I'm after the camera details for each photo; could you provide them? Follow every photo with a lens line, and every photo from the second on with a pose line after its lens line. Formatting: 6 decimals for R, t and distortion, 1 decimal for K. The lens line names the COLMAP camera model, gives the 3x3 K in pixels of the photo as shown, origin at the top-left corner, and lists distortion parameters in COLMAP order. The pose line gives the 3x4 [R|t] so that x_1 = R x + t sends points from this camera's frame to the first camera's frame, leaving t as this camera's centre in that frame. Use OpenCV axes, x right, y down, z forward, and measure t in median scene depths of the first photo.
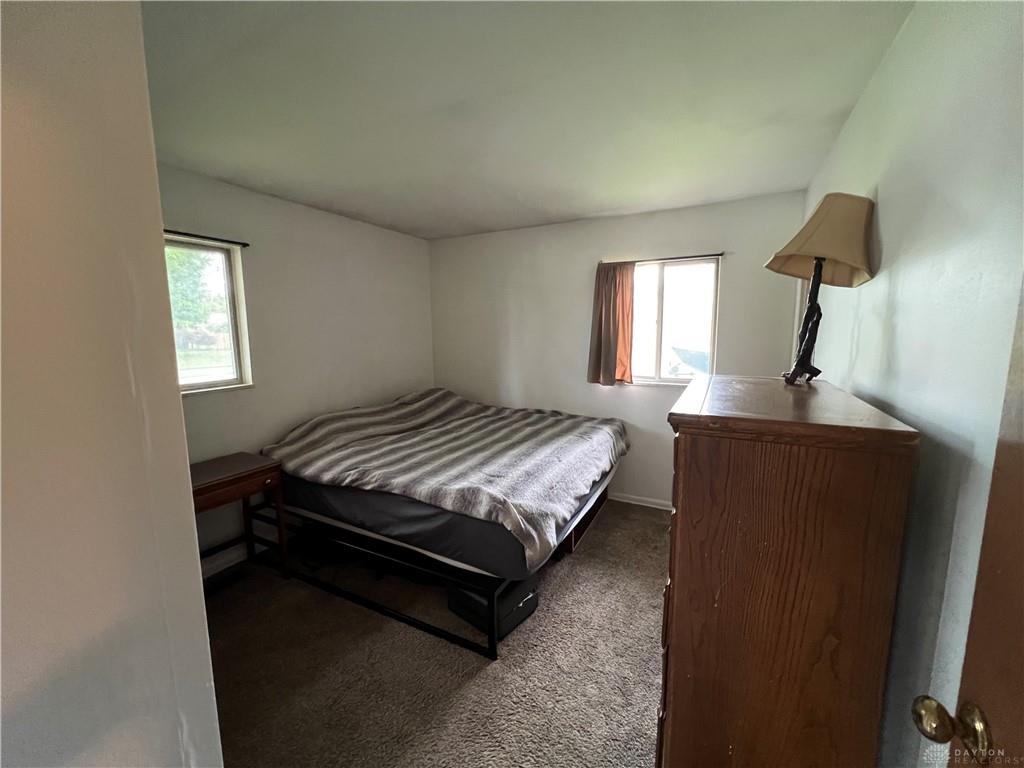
lens RADIAL K [[409.6, 0, 510.6], [0, 409.6, 386.3], [0, 0, 1]] dist [-0.002816, -0.000346]
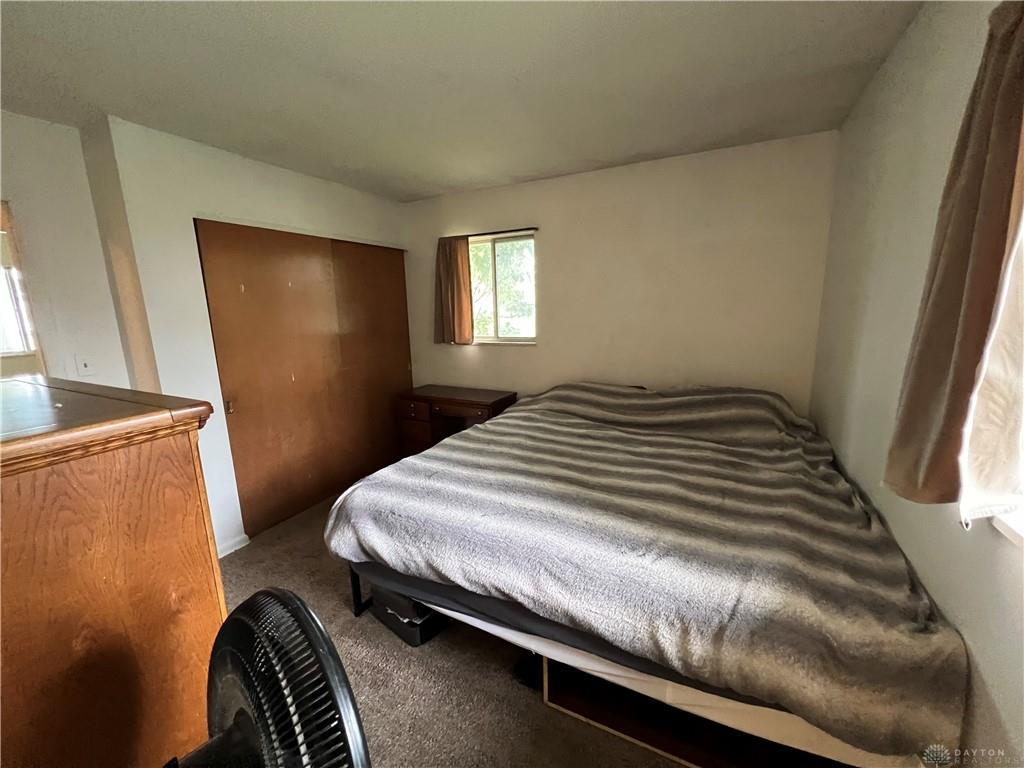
lens RADIAL K [[409.6, 0, 511.7], [0, 409.6, 382.0], [0, 0, 1]] dist [-0.002816, -0.000346]
pose [[0.006629, 0.197830, -0.980214, 0.615443], [-0.110424, 0.974385, 0.195907, -0.125245], [0.993862, 0.106940, 0.028305, 0.900188]]
